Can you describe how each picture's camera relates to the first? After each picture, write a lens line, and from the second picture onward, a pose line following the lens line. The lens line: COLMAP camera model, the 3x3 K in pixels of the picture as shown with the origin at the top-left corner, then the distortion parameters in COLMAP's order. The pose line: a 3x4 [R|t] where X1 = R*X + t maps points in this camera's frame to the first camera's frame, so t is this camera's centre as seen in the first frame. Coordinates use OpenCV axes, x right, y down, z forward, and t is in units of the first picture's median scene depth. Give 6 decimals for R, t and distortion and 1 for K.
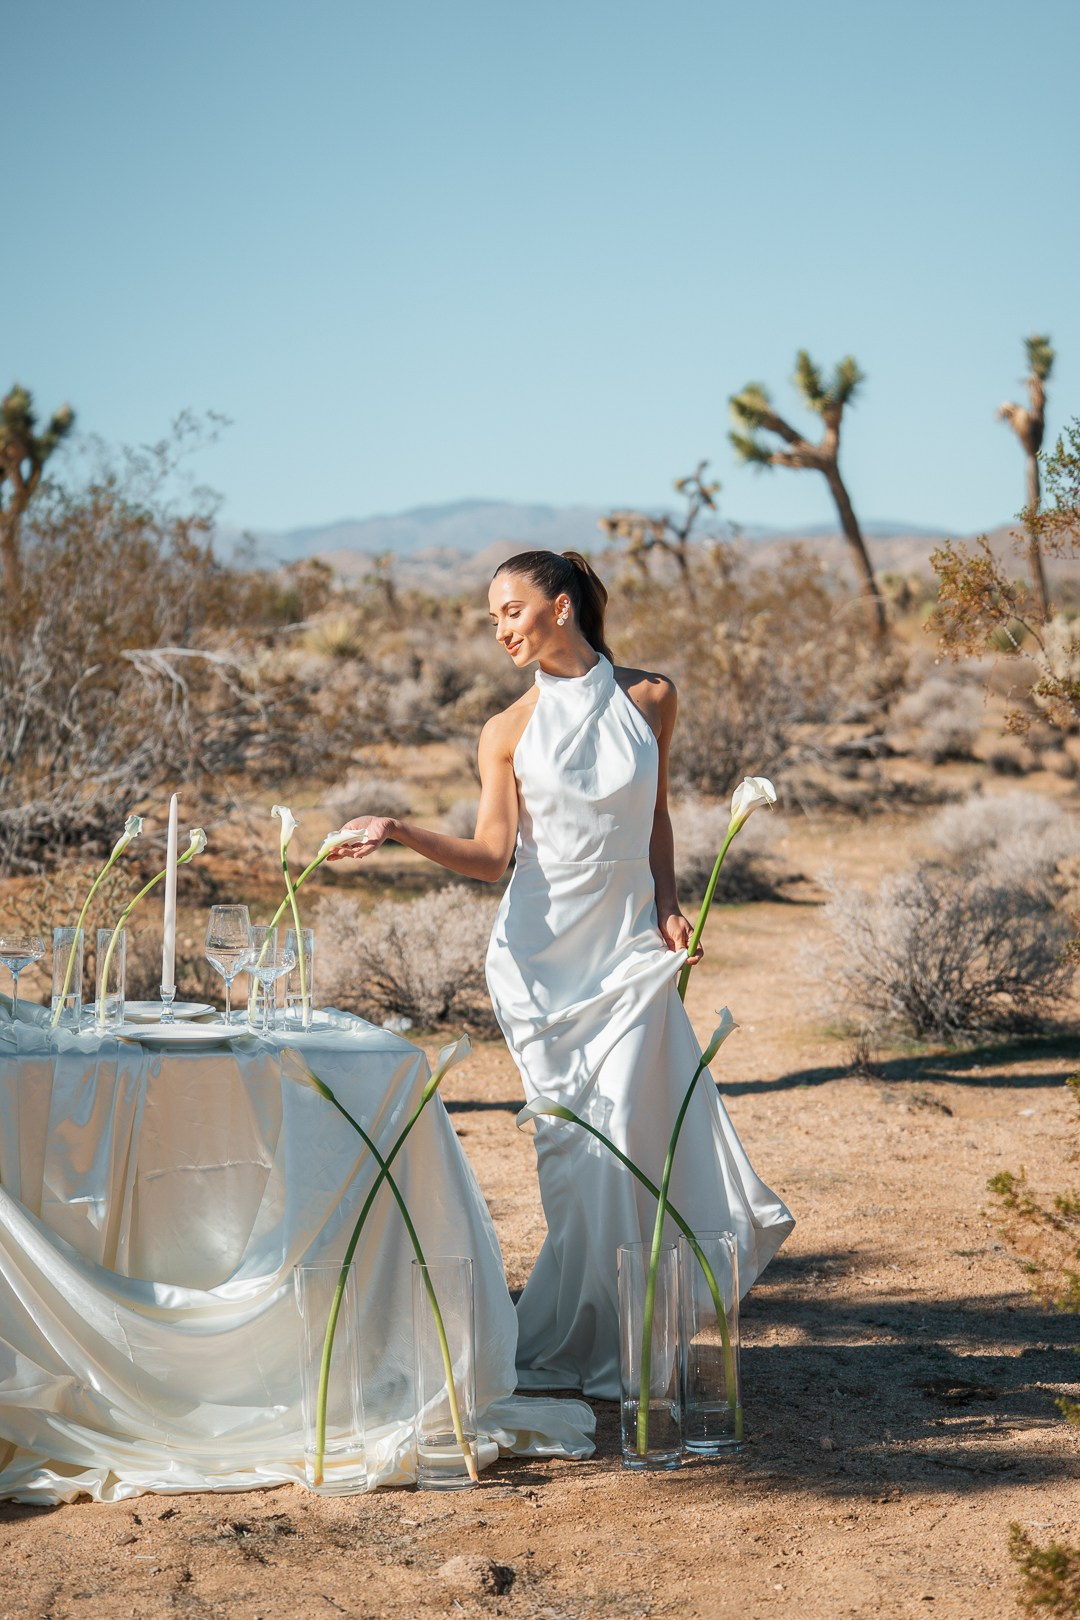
lens RADIAL K [[3582.1, 0, 498.2], [0, 3582.1, 810.4], [0, 0, 1]] dist [0.288595, 0.271800]
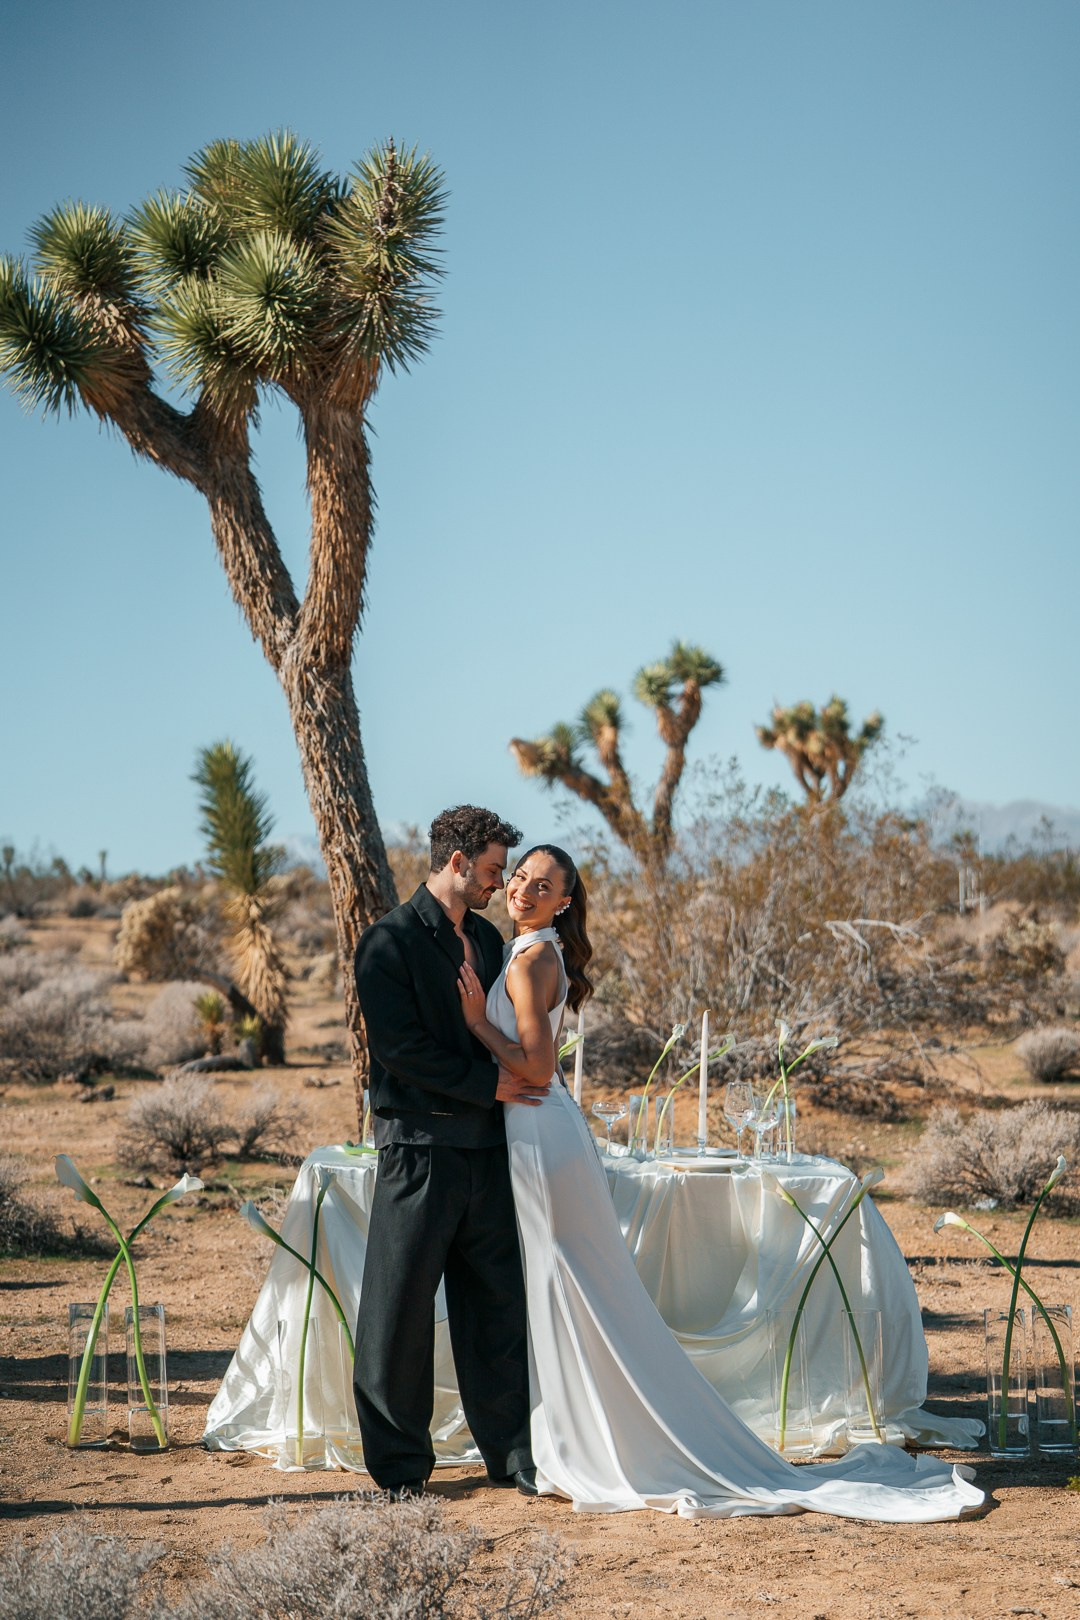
lens RADIAL K [[3272.4, 0, 542.0], [0, 3272.4, 829.6], [0, 0, 1]] dist [0.265688, -0.142857]
pose [[0.973007, -0.010170, -0.230551, 0.045774], [-0.006682, 0.997368, -0.072195, 0.005400], [0.230678, 0.071787, 0.970378, -0.109293]]
